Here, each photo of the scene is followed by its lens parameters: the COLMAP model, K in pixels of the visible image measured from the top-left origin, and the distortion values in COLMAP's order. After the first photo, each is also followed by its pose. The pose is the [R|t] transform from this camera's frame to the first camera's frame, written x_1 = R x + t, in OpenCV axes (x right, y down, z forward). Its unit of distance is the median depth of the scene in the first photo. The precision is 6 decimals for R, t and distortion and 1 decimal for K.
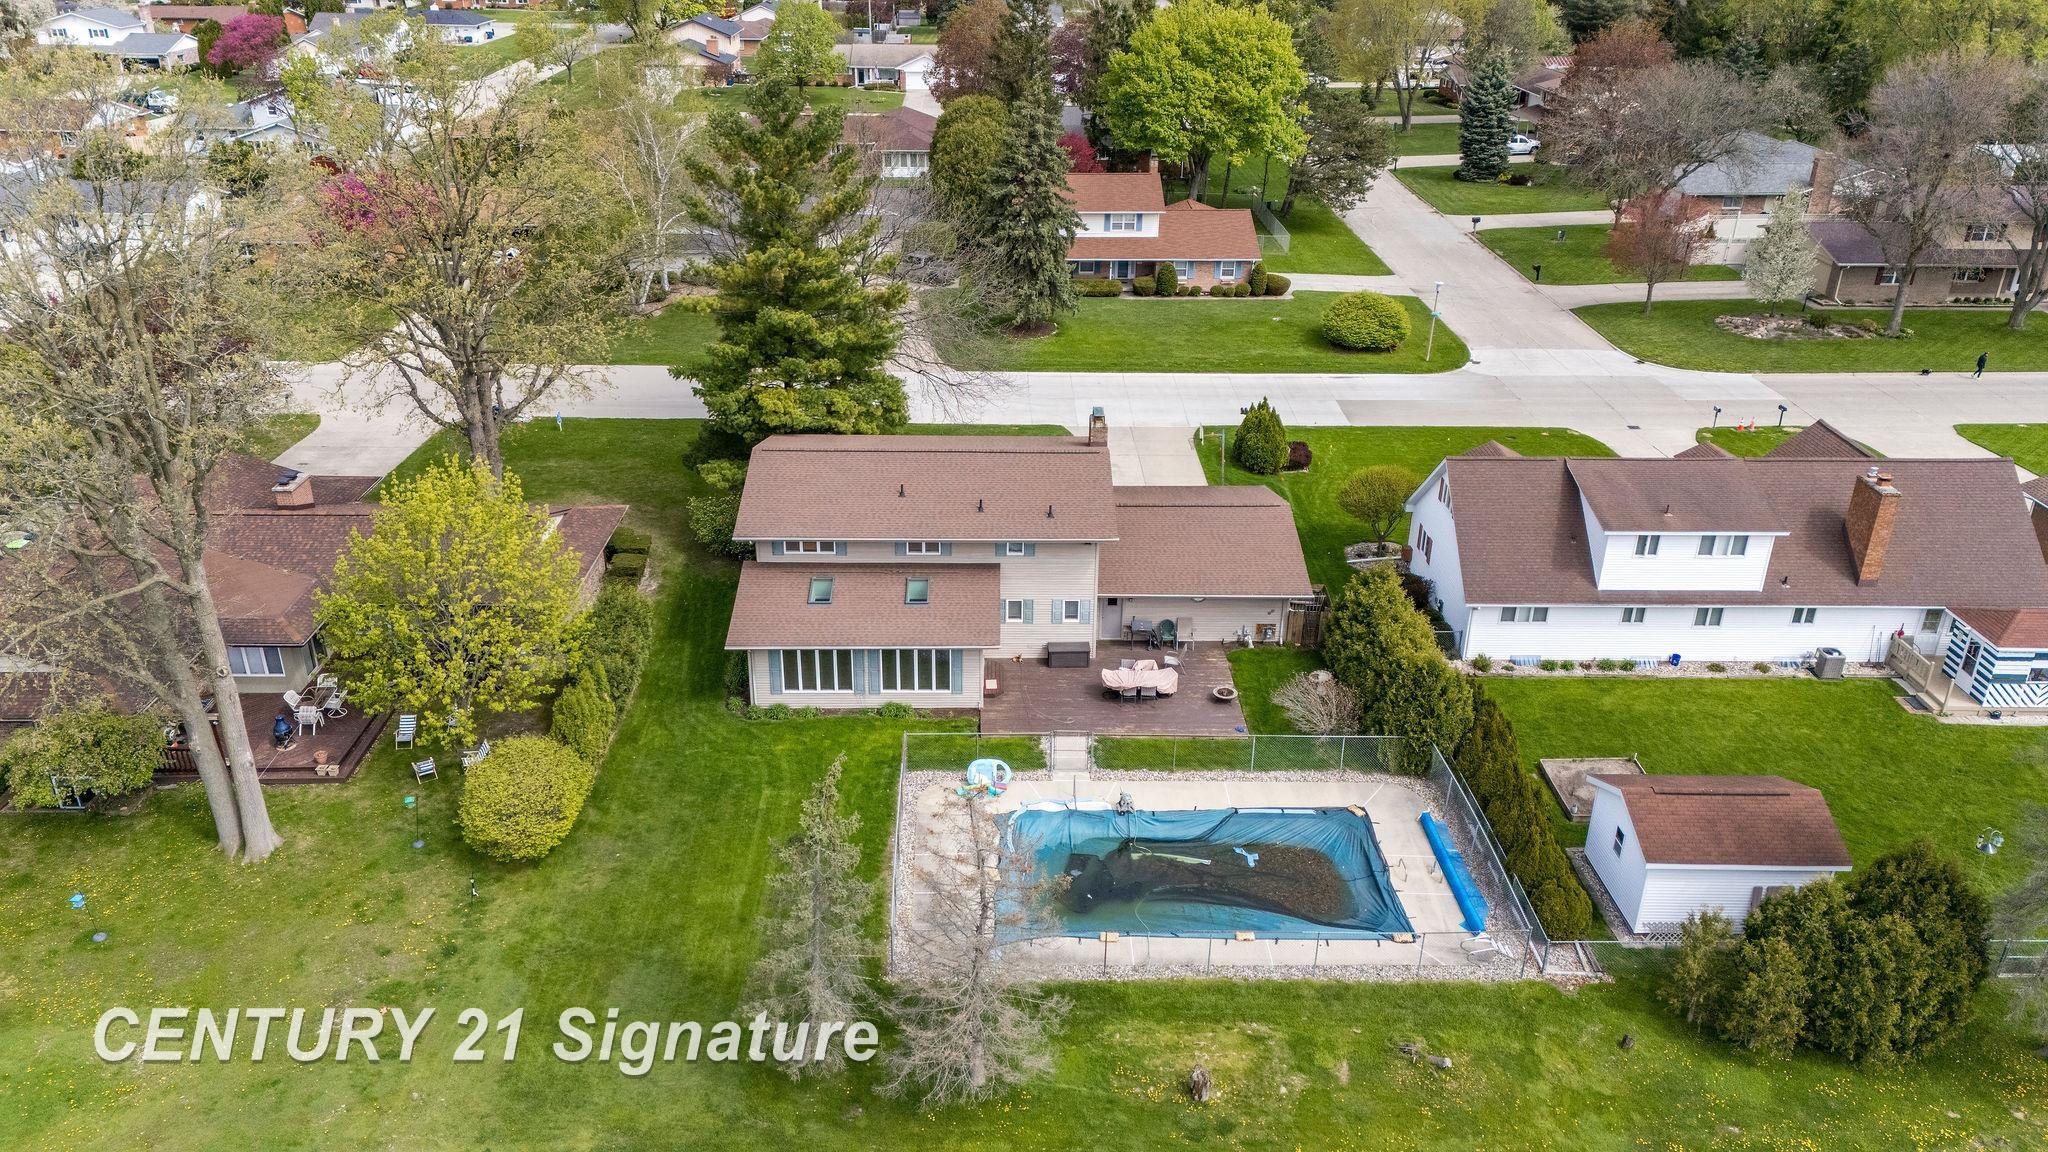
lens RADIAL K [[1503.8, 0, 1024.0], [0, 1503.8, 576.0], [0, 0, 1]] dist [0.092833, -0.094575]
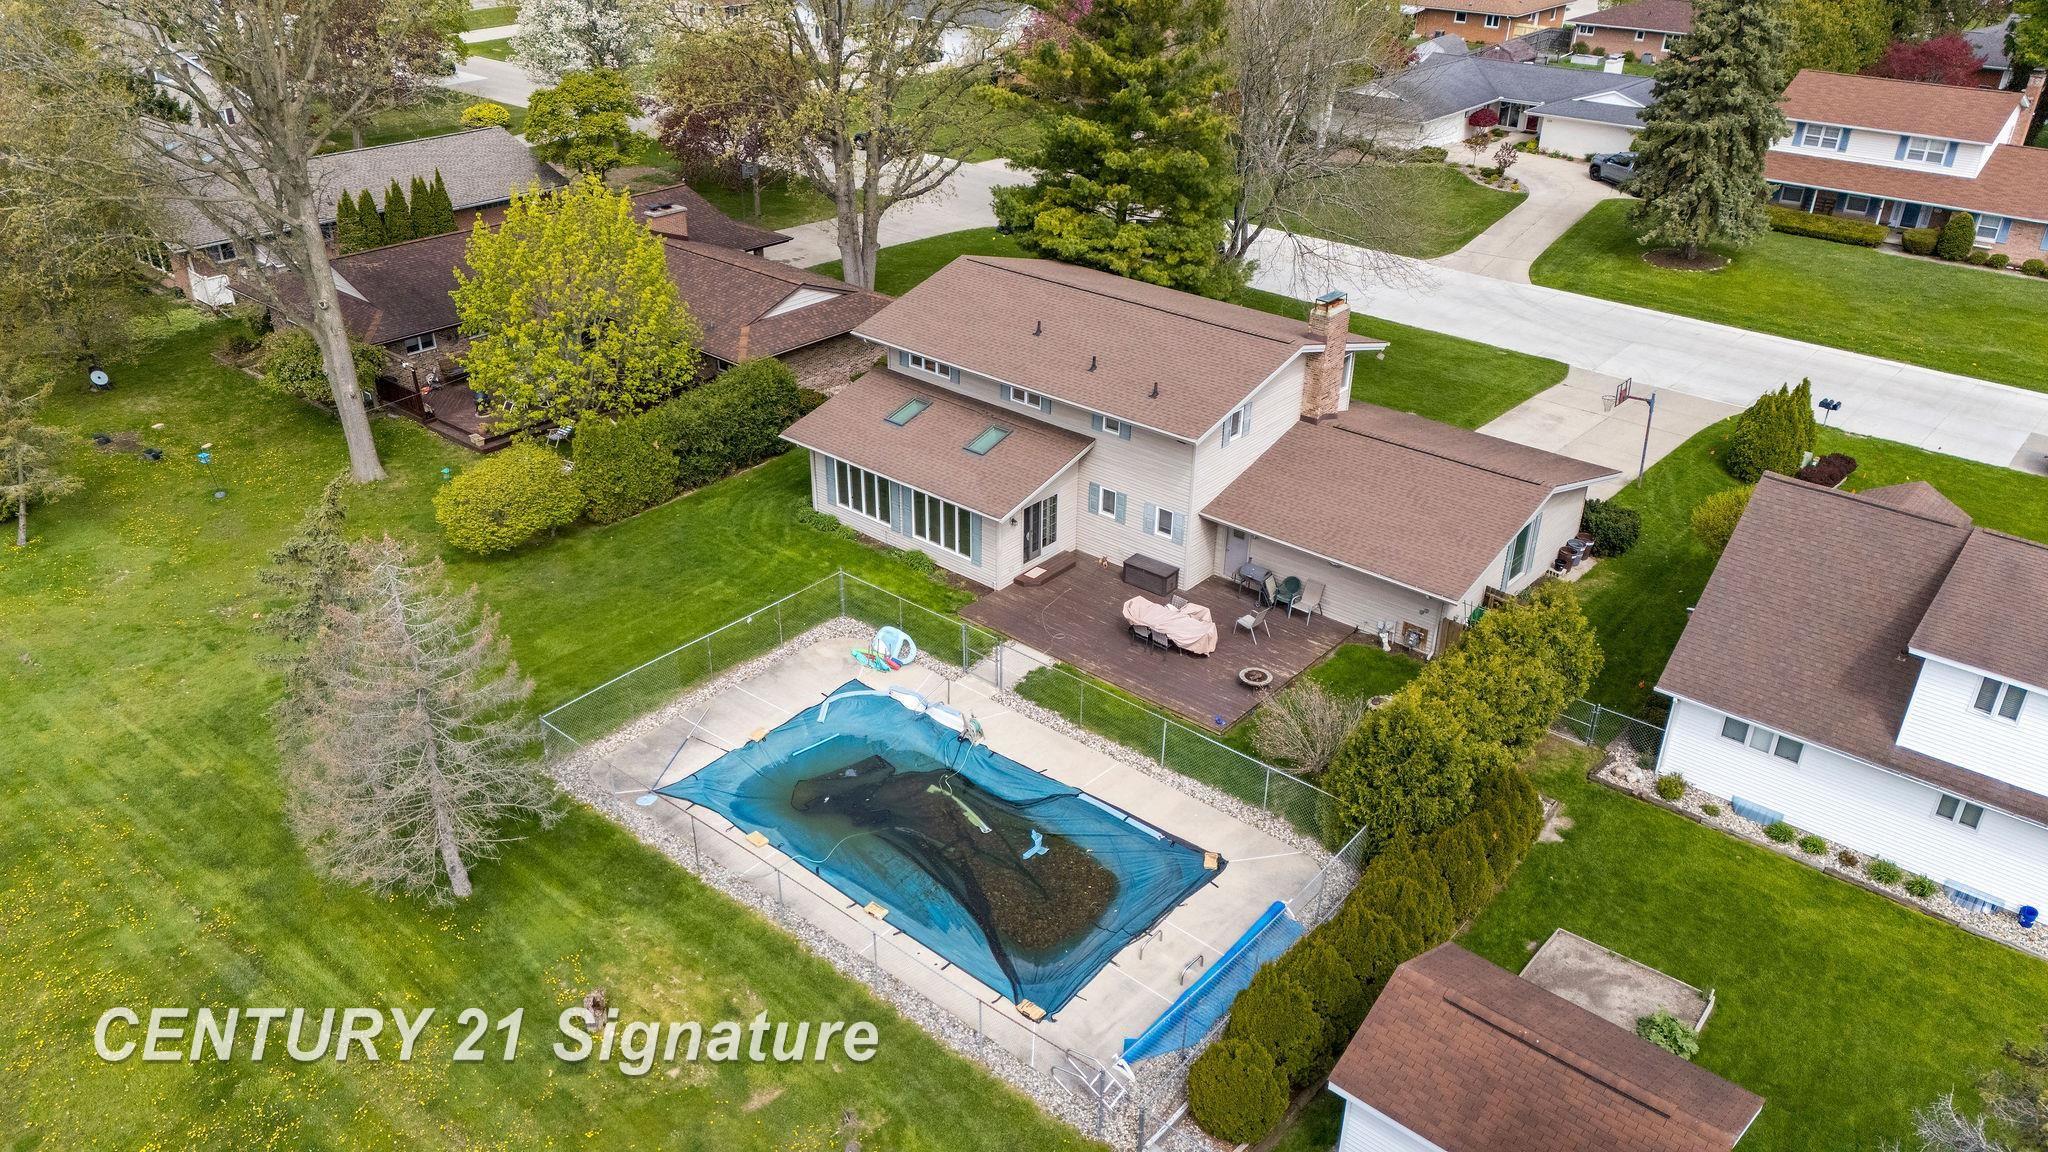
lens RADIAL K [[1491.9, 0, 1019.4], [0, 1491.9, 585.2], [0, 0, 1]] dist [0.101613, -0.101645]
pose [[0.747596, 0.313827, -0.585332, 0.463584], [-0.282700, 0.947858, 0.147127, -0.042043], [0.600984, 0.055482, 0.797333, 0.325092]]
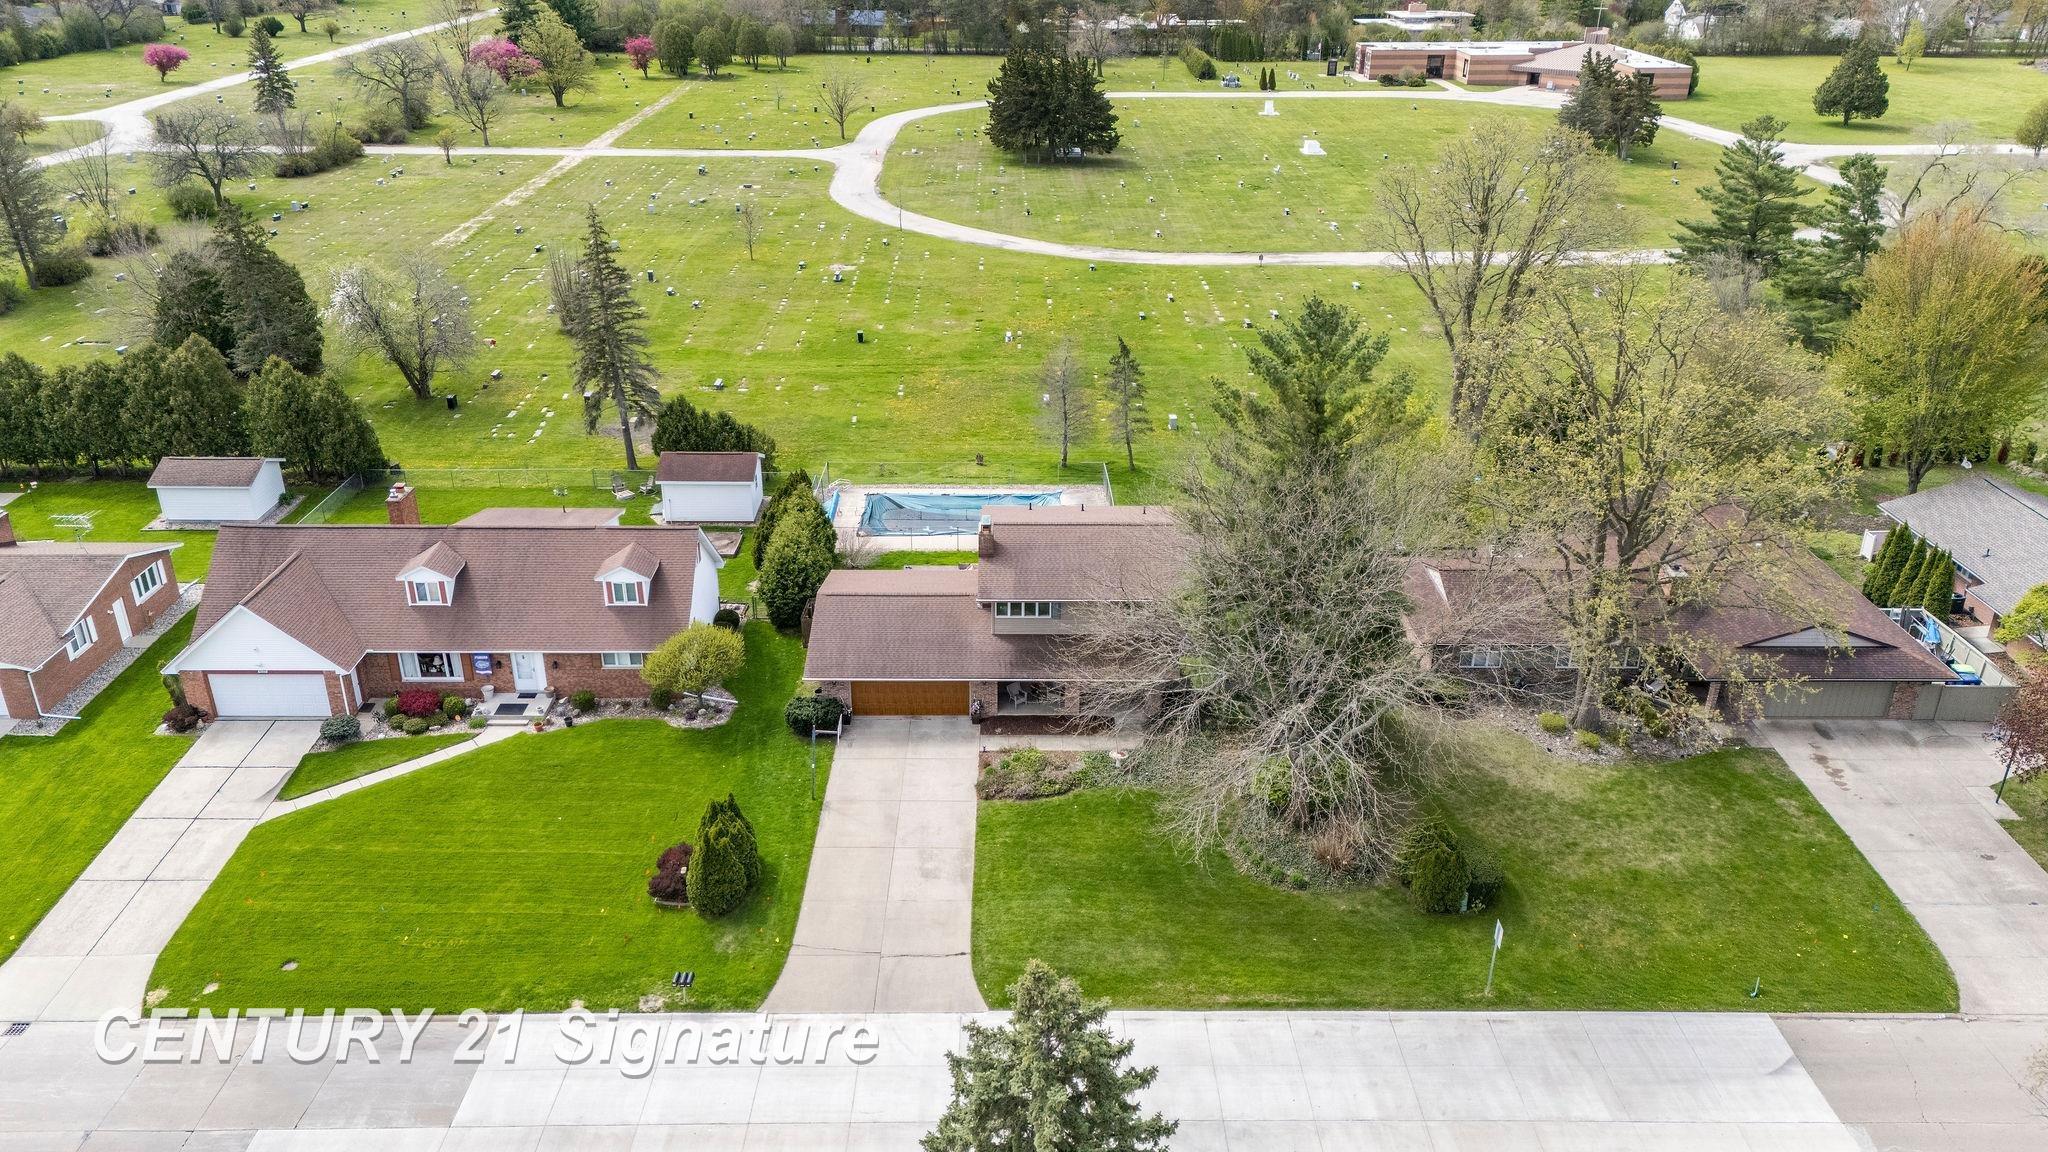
lens RADIAL K [[1503.8, 0, 1024.0], [0, 1503.8, 576.0], [0, 0, 1]] dist [0.092833, -0.094575]
pose [[-0.999813, -0.017987, 0.007126, 0.011522], [-0.006182, 0.646039, 0.763280, -1.035794], [-0.018333, 0.763093, -0.646029, 1.922325]]
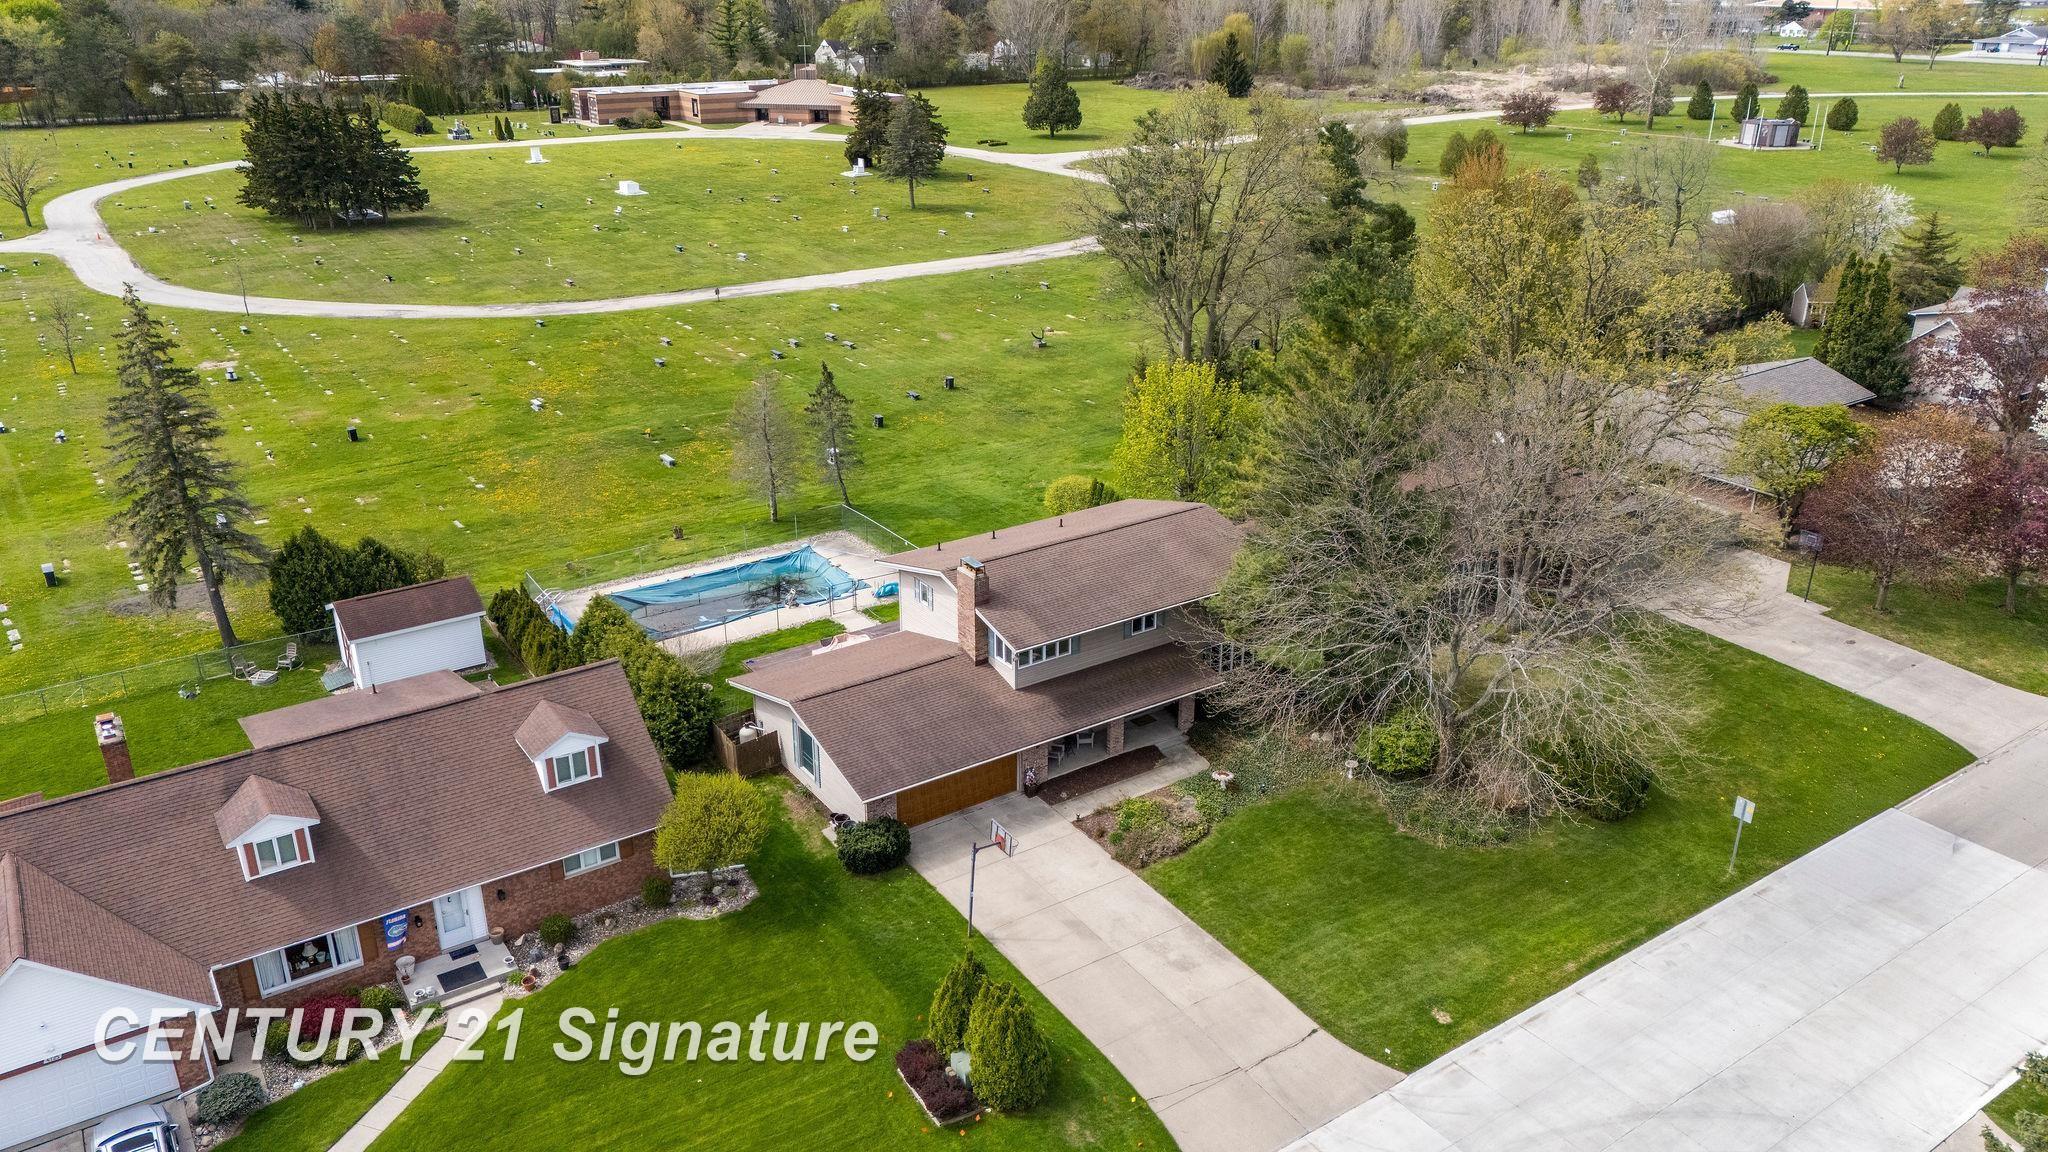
lens RADIAL K [[1492.0, 0, 1024.0], [0, 1492.0, 576.0], [0, 0, 1]] dist [0.069610, -0.062393]
pose [[-0.837104, 0.202609, -0.508141, 0.553846], [-0.237938, 0.701566, 0.671707, -0.821908], [0.492588, 0.683195, -0.539075, 1.673343]]
